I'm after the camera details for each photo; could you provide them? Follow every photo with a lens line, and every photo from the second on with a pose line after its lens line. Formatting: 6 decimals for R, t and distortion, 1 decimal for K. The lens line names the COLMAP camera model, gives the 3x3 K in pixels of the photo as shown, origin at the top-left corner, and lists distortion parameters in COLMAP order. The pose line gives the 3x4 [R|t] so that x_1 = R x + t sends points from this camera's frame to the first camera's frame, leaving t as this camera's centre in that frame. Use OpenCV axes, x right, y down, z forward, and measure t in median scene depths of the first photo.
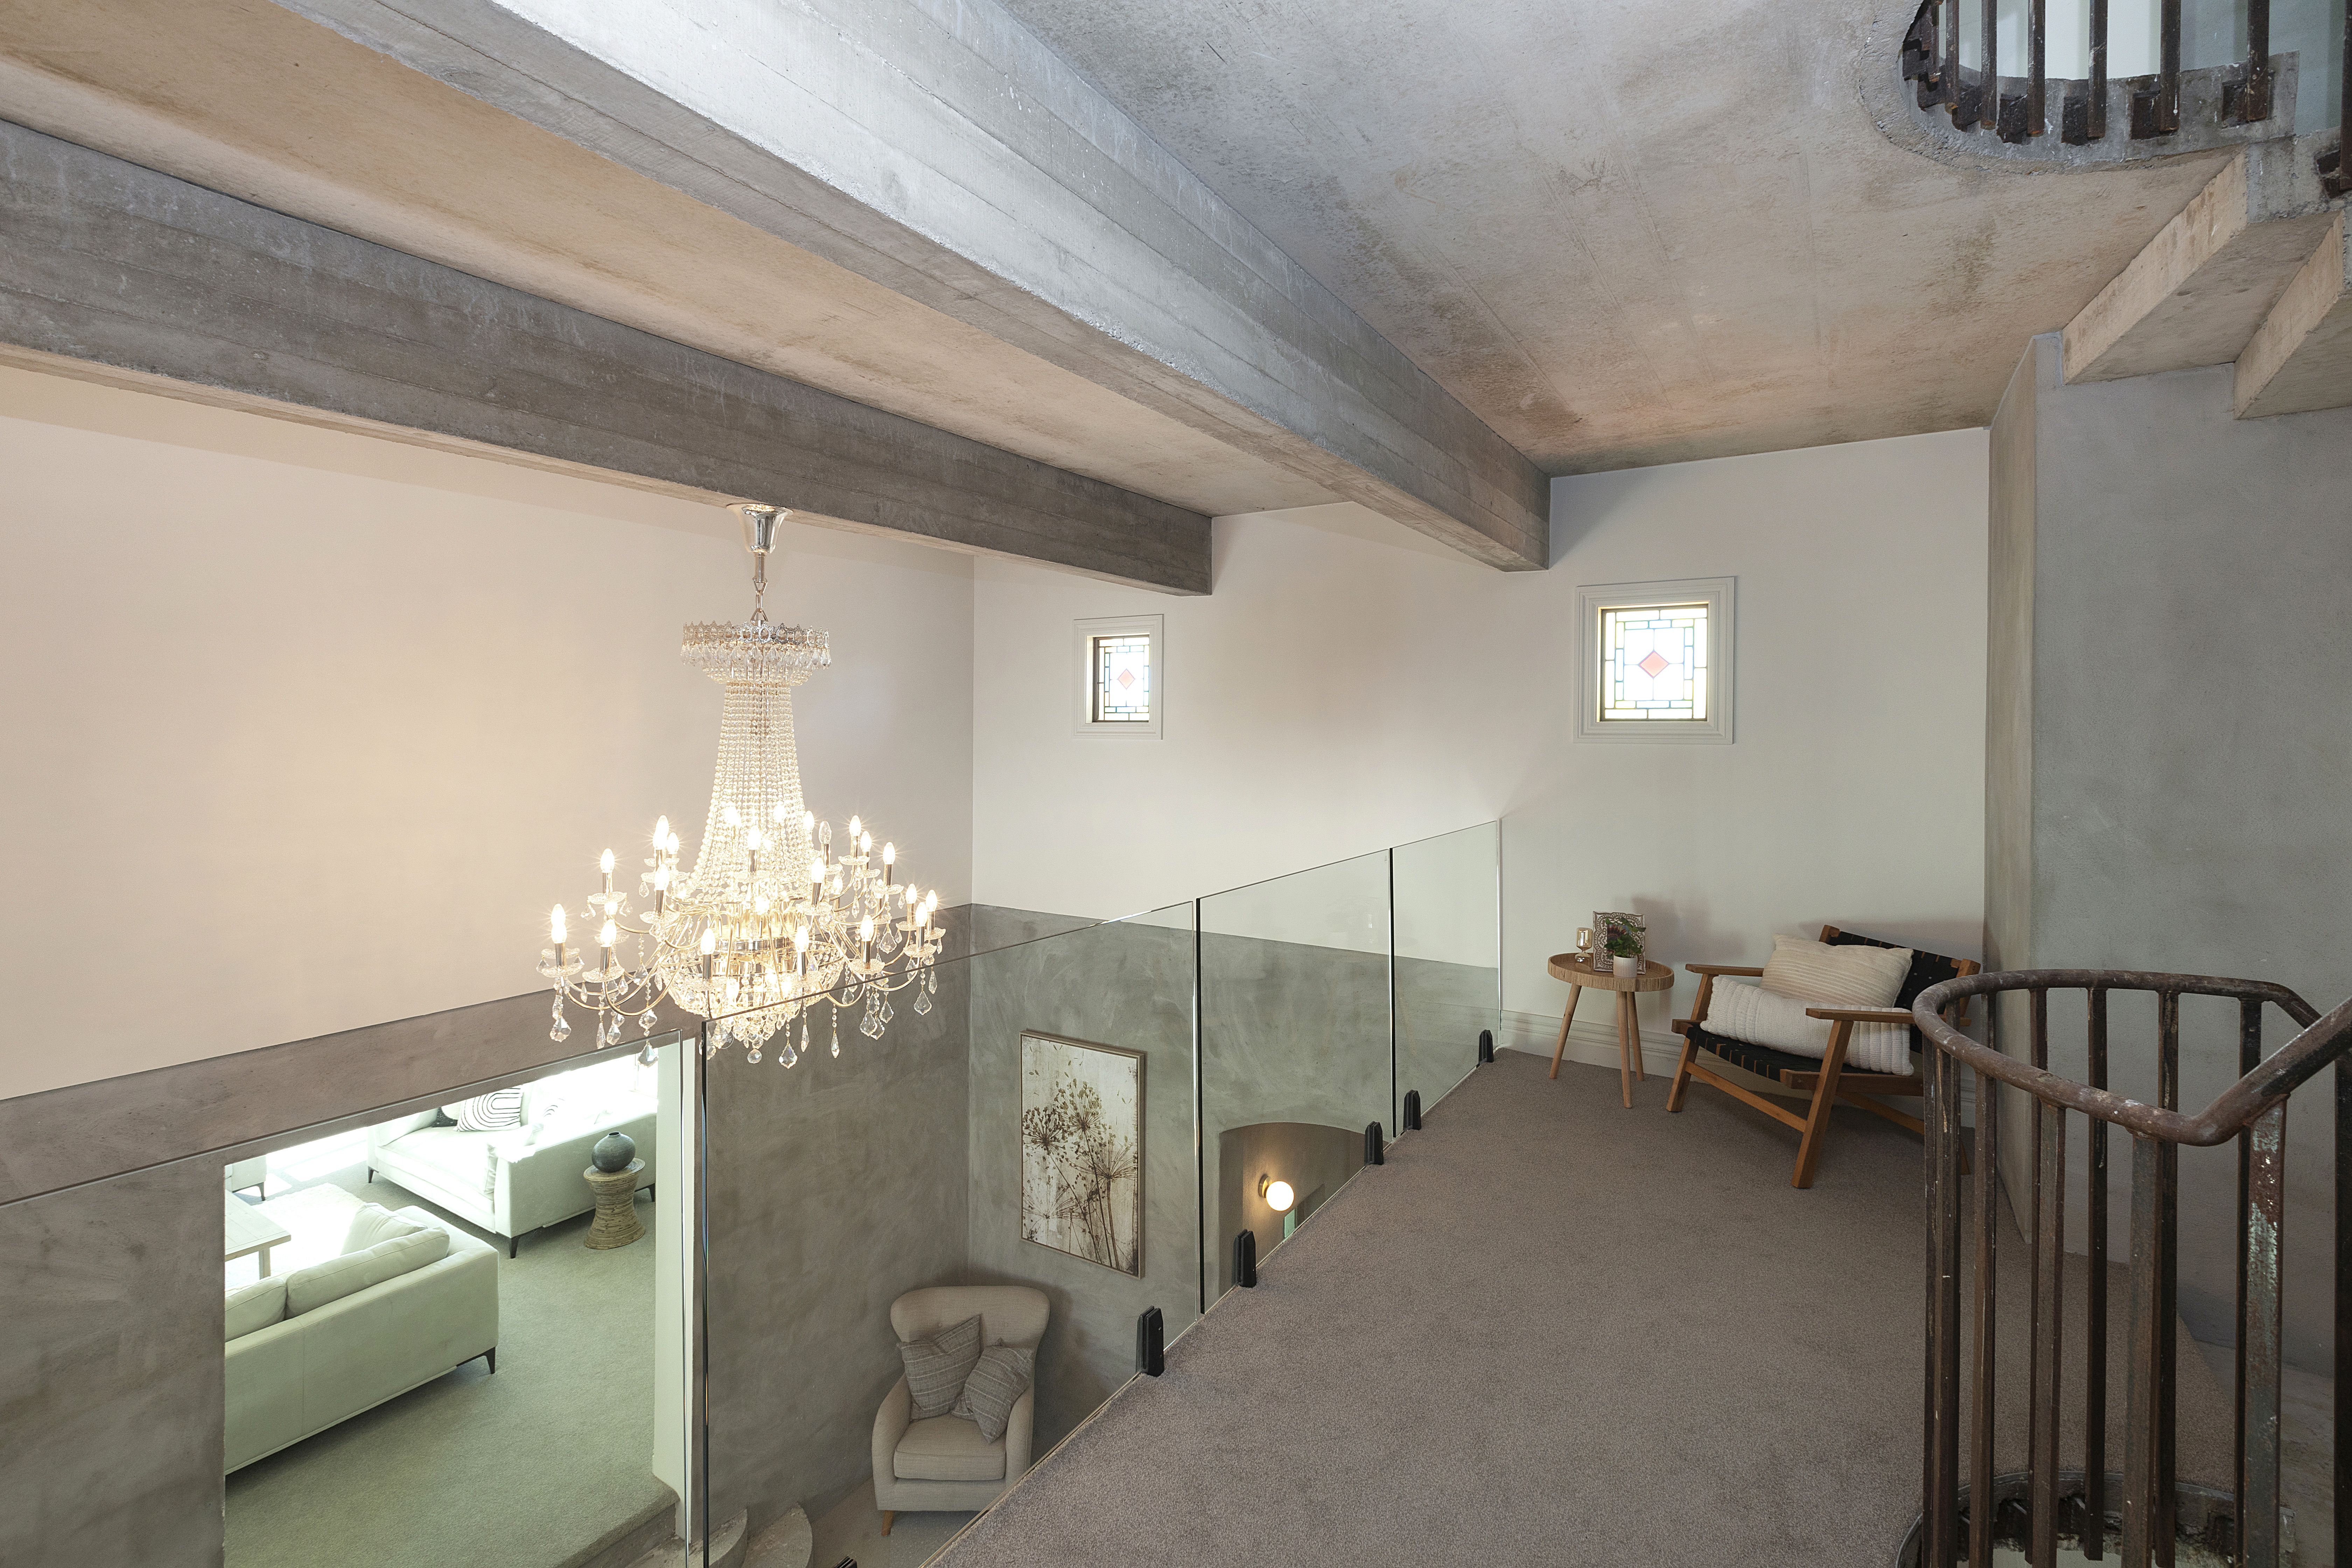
lens RADIAL K [[1057.5, 0, 1176.4], [0, 1057.5, 767.8], [0, 0, 1]] dist [0.000815, 0.000289]
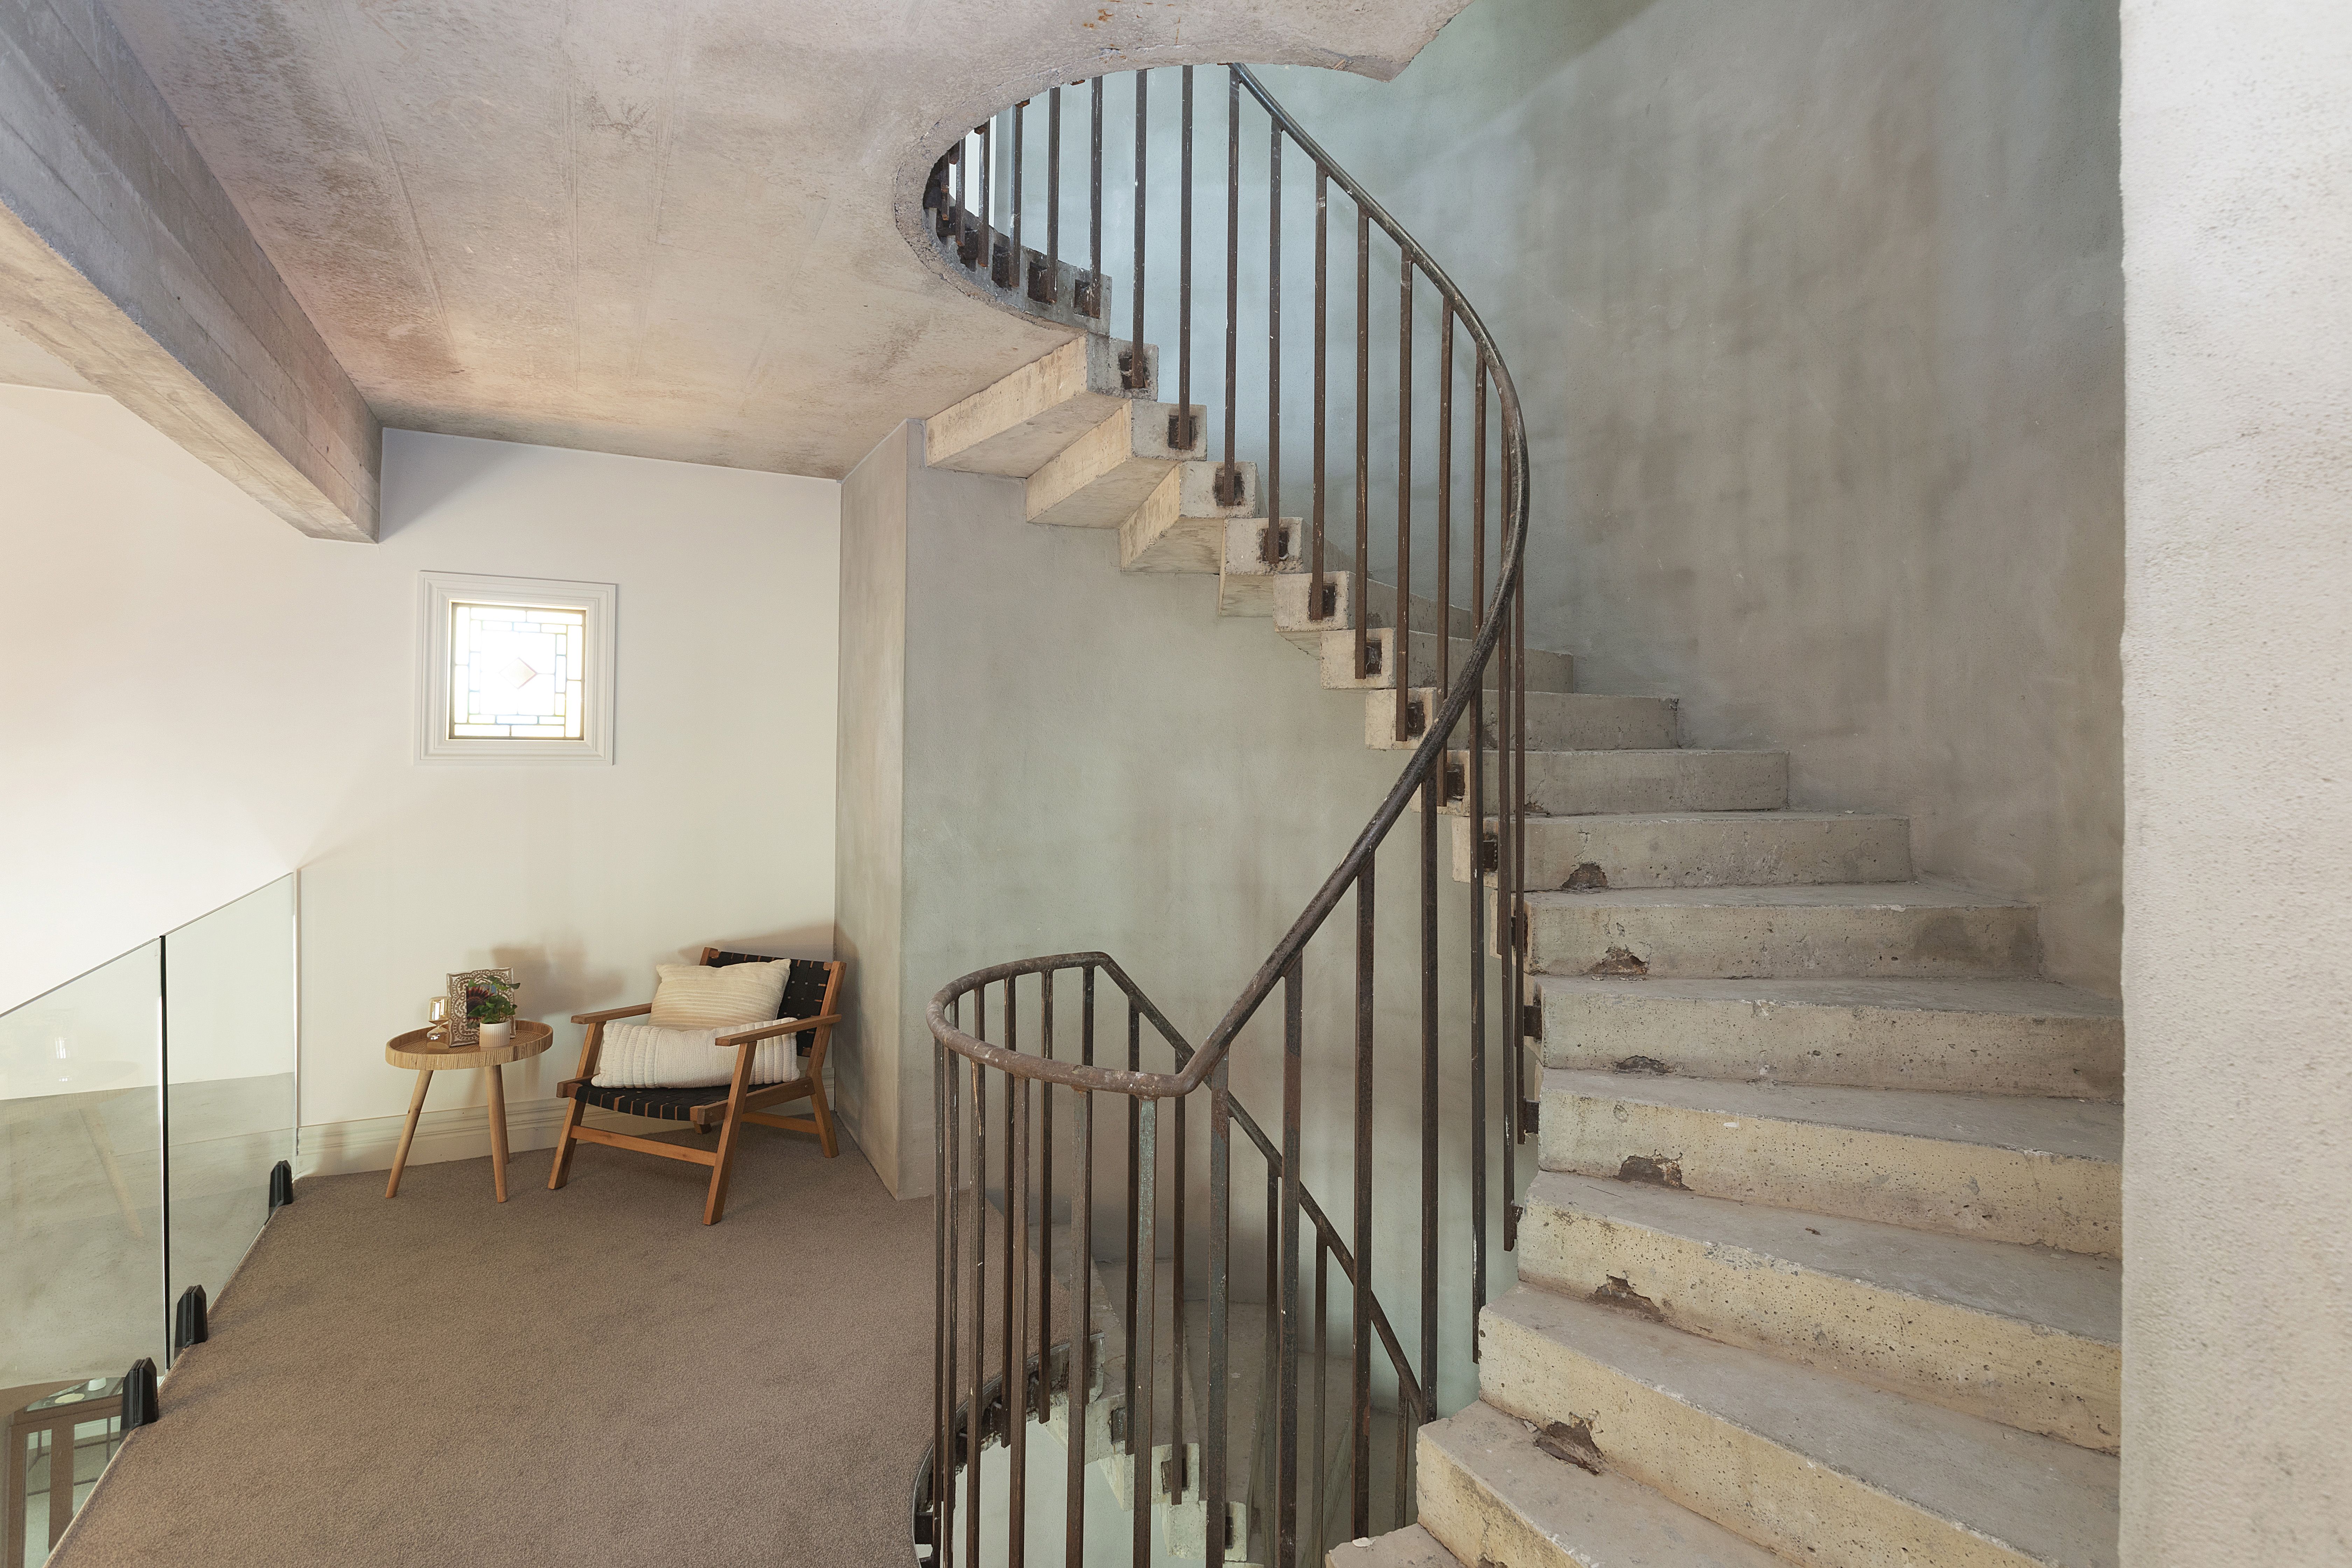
lens RADIAL K [[1138.3, 0, 1175.9], [0, 1138.3, 759.9], [0, 0, 1]] dist [0.001868, 0.000041]
pose [[0.504985, -0.011657, 0.863050, -0.089434], [0.019441, 0.999809, 0.002130, -0.022478], [-0.862909, 0.015703, 0.505115, 0.087927]]
